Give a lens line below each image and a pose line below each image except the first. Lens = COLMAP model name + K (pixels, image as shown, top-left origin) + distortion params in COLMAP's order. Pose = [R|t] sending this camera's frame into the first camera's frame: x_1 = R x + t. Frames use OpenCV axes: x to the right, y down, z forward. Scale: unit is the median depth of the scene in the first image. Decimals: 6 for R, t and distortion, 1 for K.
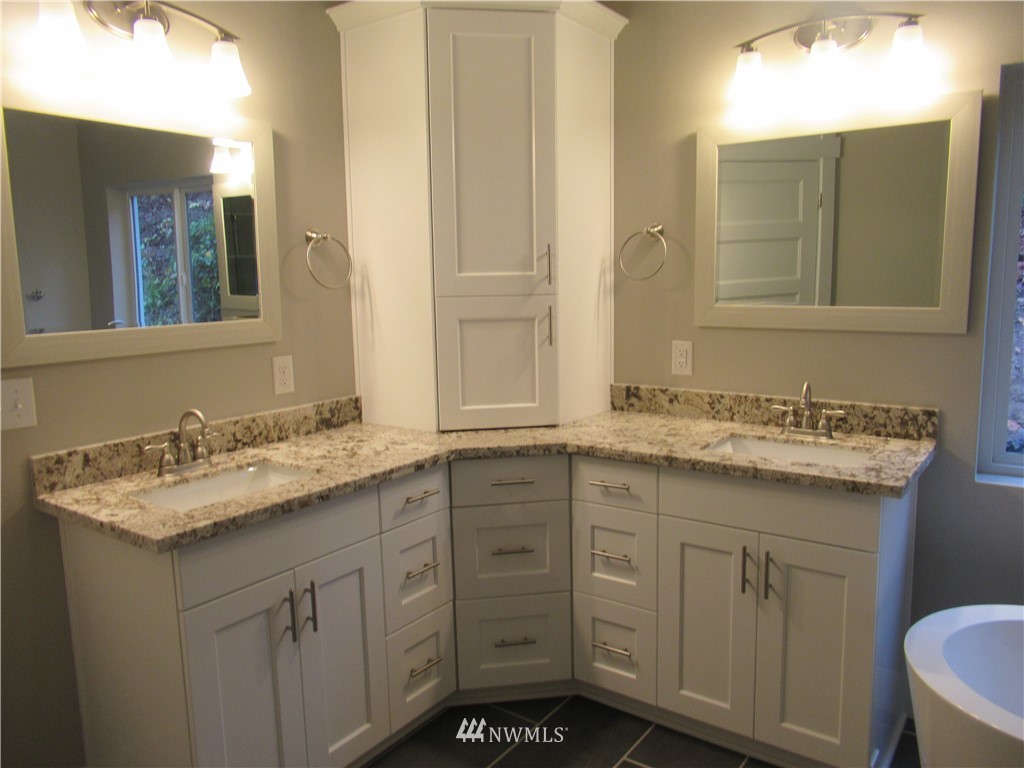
lens RADIAL K [[765.6, 0, 514.0], [0, 765.6, 385.7], [0, 0, 1]] dist [-0.006157, -0.003357]
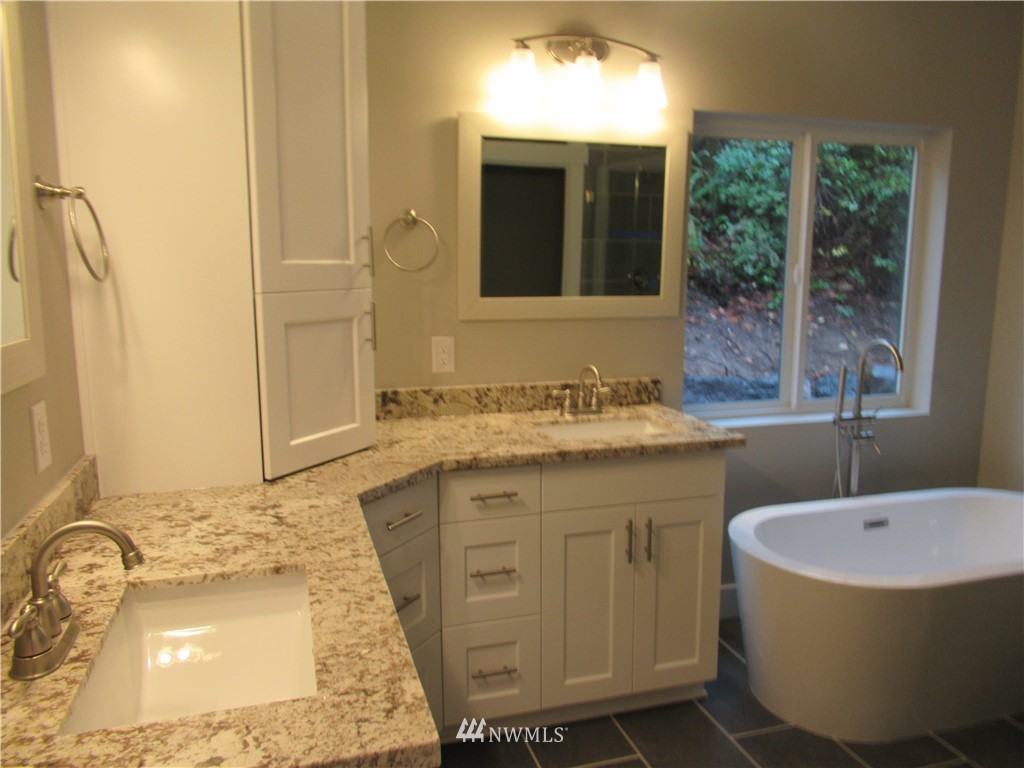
lens RADIAL K [[765.6, 0, 514.0], [0, 765.6, 385.7], [0, 0, 1]] dist [-0.006157, -0.003357]
pose [[0.605502, -0.107083, 0.788606, -0.537302], [0.102267, 0.993160, 0.056337, -0.047499], [-0.789245, 0.046536, 0.612312, 0.394468]]
